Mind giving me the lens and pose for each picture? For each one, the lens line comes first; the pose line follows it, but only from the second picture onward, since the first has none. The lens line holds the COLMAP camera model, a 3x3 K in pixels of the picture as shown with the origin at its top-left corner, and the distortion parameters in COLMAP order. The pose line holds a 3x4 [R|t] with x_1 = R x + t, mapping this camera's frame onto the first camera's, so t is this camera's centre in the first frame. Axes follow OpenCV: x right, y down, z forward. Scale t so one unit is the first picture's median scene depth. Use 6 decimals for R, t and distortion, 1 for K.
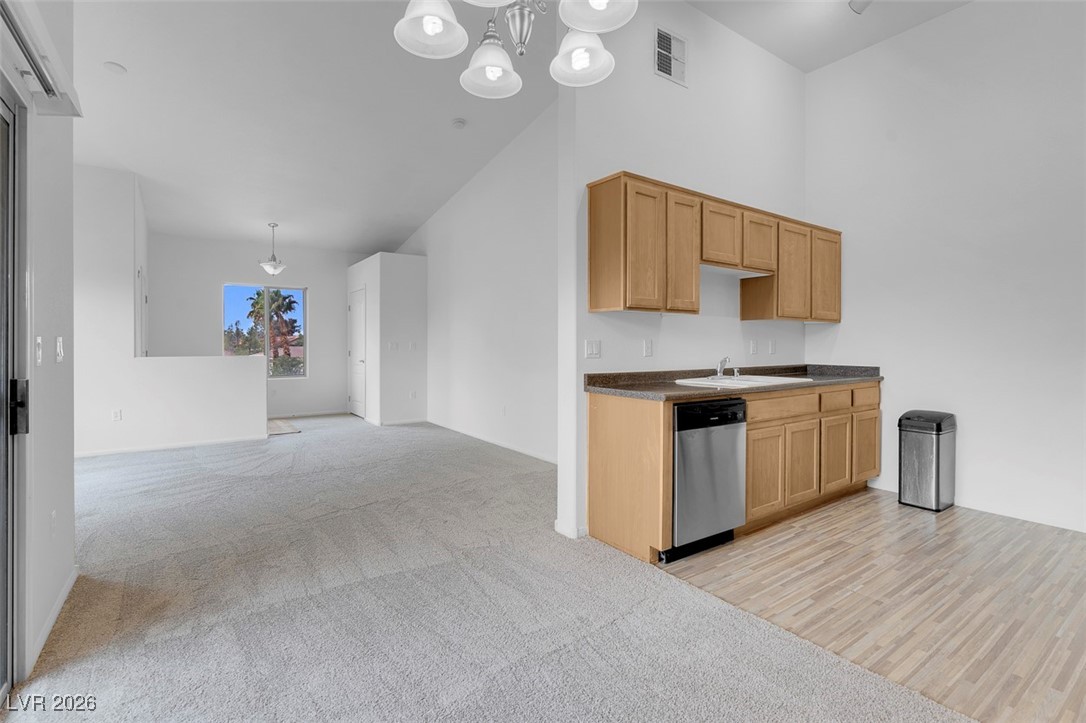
lens RADIAL K [[502.5, 0, 544.5], [0, 502.5, 347.9], [0, 0, 1]] dist [0.001146, 0.000812]
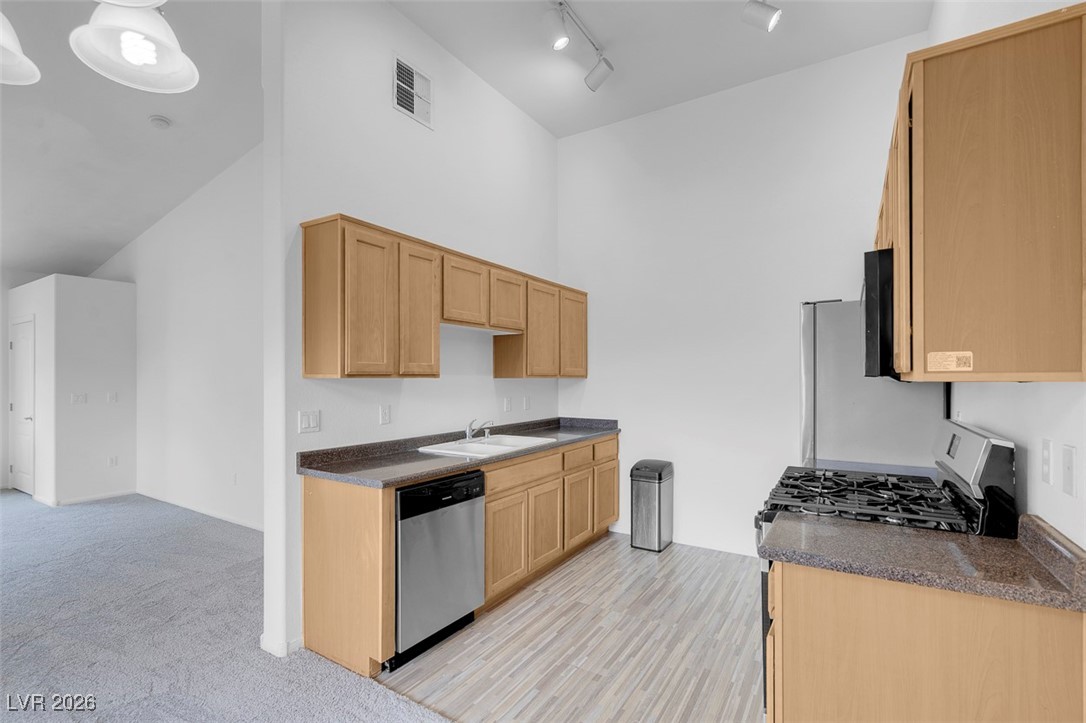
lens RADIAL K [[496.1, 0, 541.5], [0, 496.1, 378.7], [0, 0, 1]] dist [-0.001097, 0.000424]
pose [[0.924099, -0.003784, 0.382134, 0.136301], [0.005608, 0.999978, -0.003658, -0.062843], [-0.382111, 0.005524, 0.924100, 0.092931]]
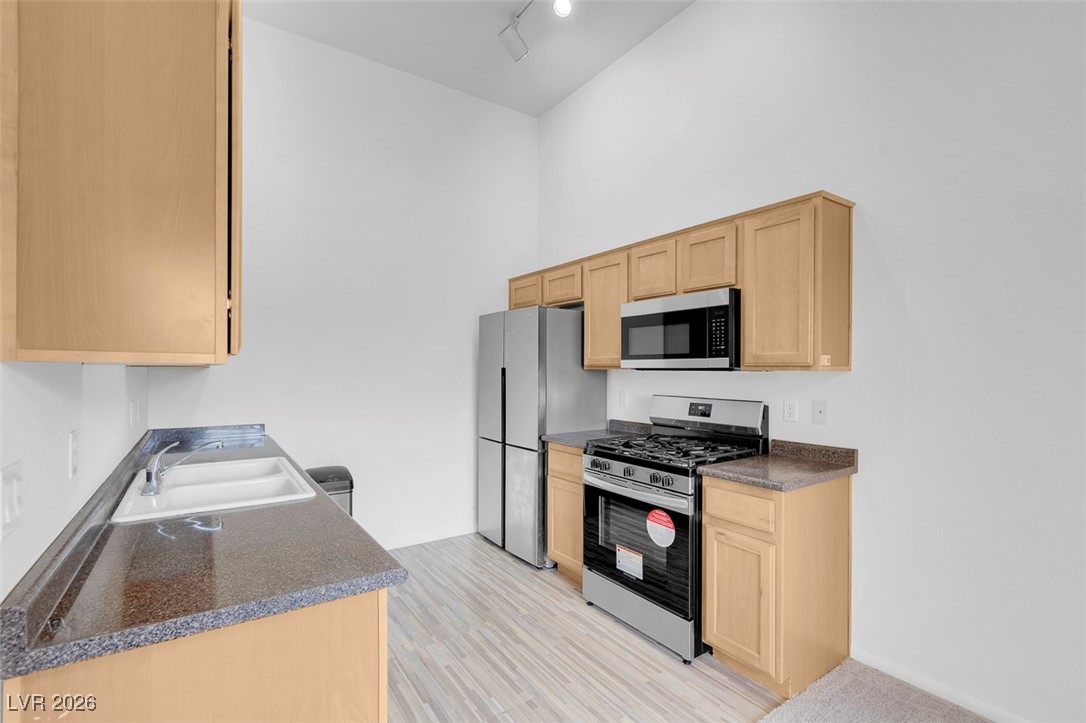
lens RADIAL K [[497.1, 0, 536.5], [0, 497.1, 367.6], [0, 0, 1]] dist [-0.002251, 0.000029]
pose [[0.017029, -0.000093, 0.999855, -0.157265], [0.000485, 1.000000, 0.000085, -0.065319], [-0.999855, 0.000483, 0.017030, 0.716797]]
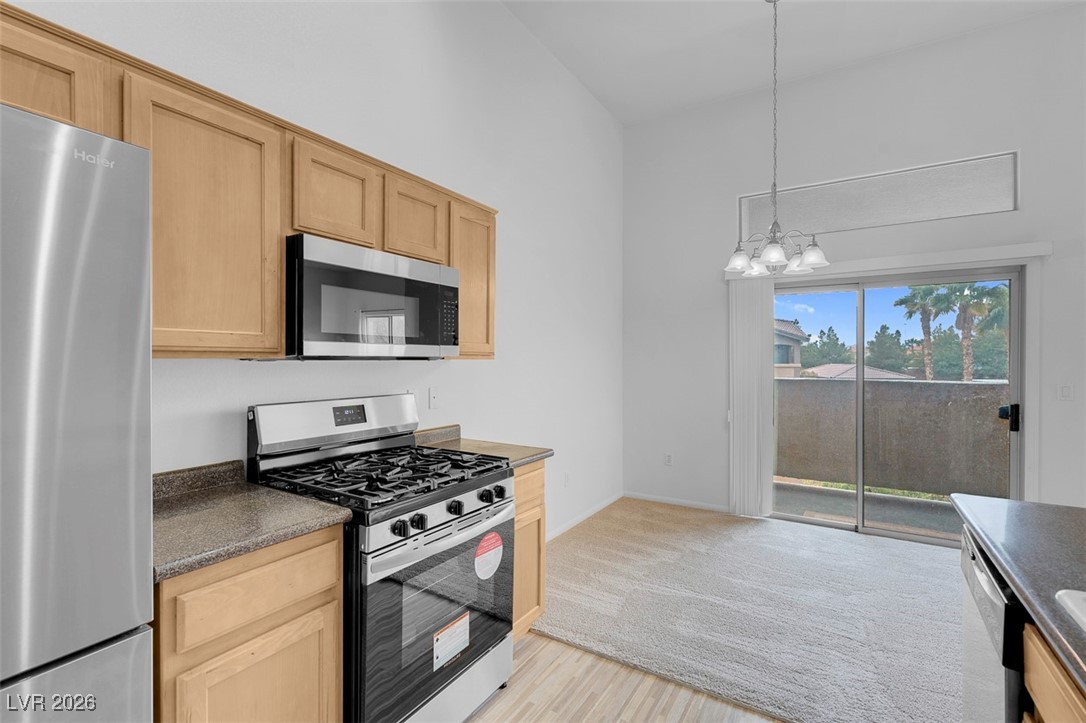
lens RADIAL K [[491.6, 0, 539.2], [0, 491.6, 357.9], [0, 0, 1]] dist [-0.001211, 0.000554]
pose [[-0.925023, -0.003298, -0.379898, 0.788035], [-0.004242, 0.999990, 0.001647, -0.064428], [0.379888, 0.003135, -0.925027, 1.127435]]
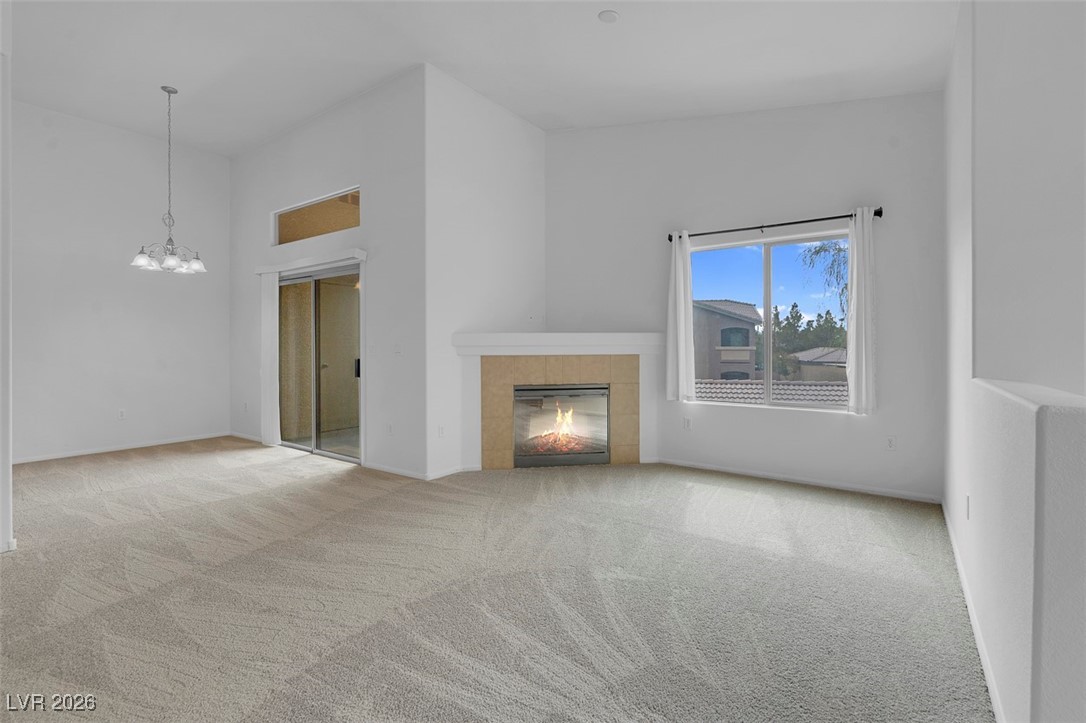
lens RADIAL K [[498.6, 0, 536.6], [0, 498.6, 342.9], [0, 0, 1]] dist [0.000875, 0.000880]
pose [[-0.947336, -0.001307, -0.320239, -0.595890], [-0.001135, 0.999999, -0.000726, -0.017390], [0.320240, -0.000324, -0.947336, 2.200902]]
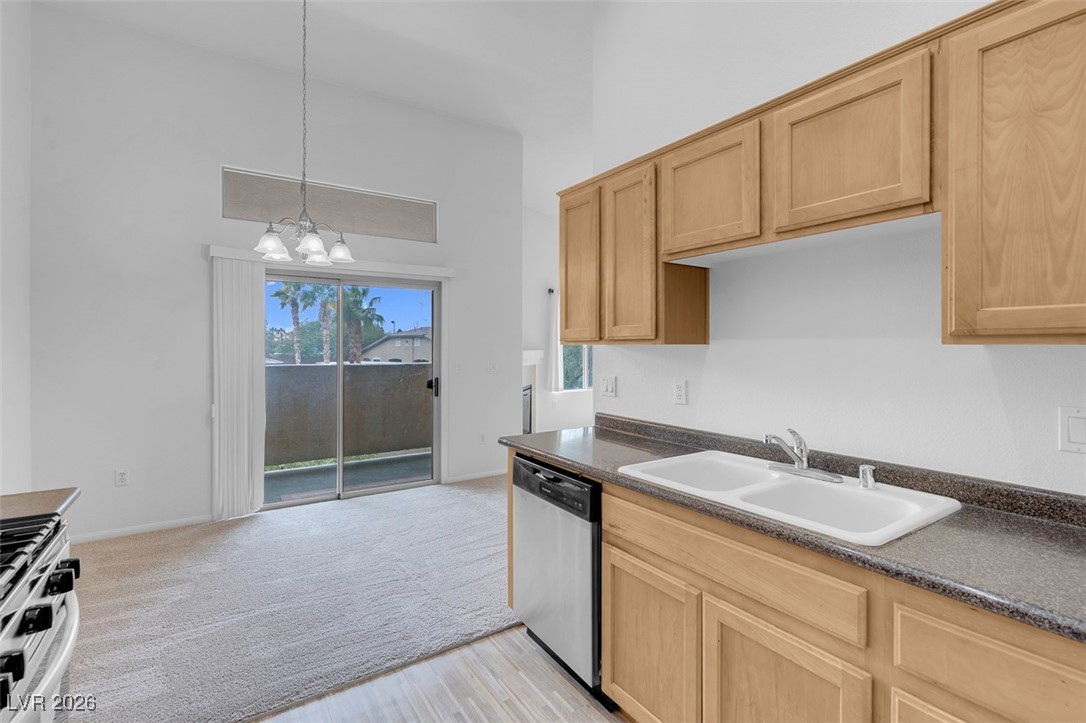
lens RADIAL K [[492.1, 0, 535.9], [0, 492.1, 343.1], [0, 0, 1]] dist [-0.002561, 0.000088]
pose [[-0.037593, -0.008057, -0.999261, 0.955350], [-0.005995, 0.999951, -0.007837, -0.064316], [0.999275, 0.005696, -0.037639, 0.899835]]
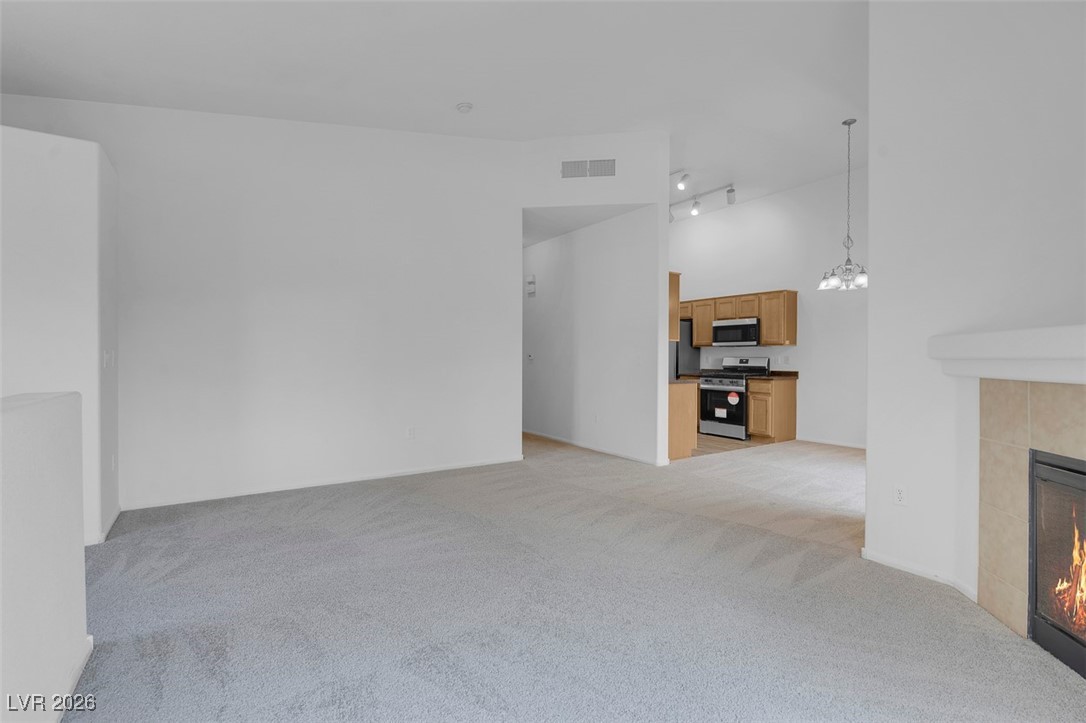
lens RADIAL K [[491.6, 0, 539.2], [0, 491.6, 357.9], [0, 0, 1]] dist [-0.001211, 0.000554]
pose [[0.023361, -0.004725, 0.999716, -1.680599], [-0.001006, 0.999988, 0.004750, -0.014392], [-0.999727, -0.001117, 0.023356, 1.383824]]
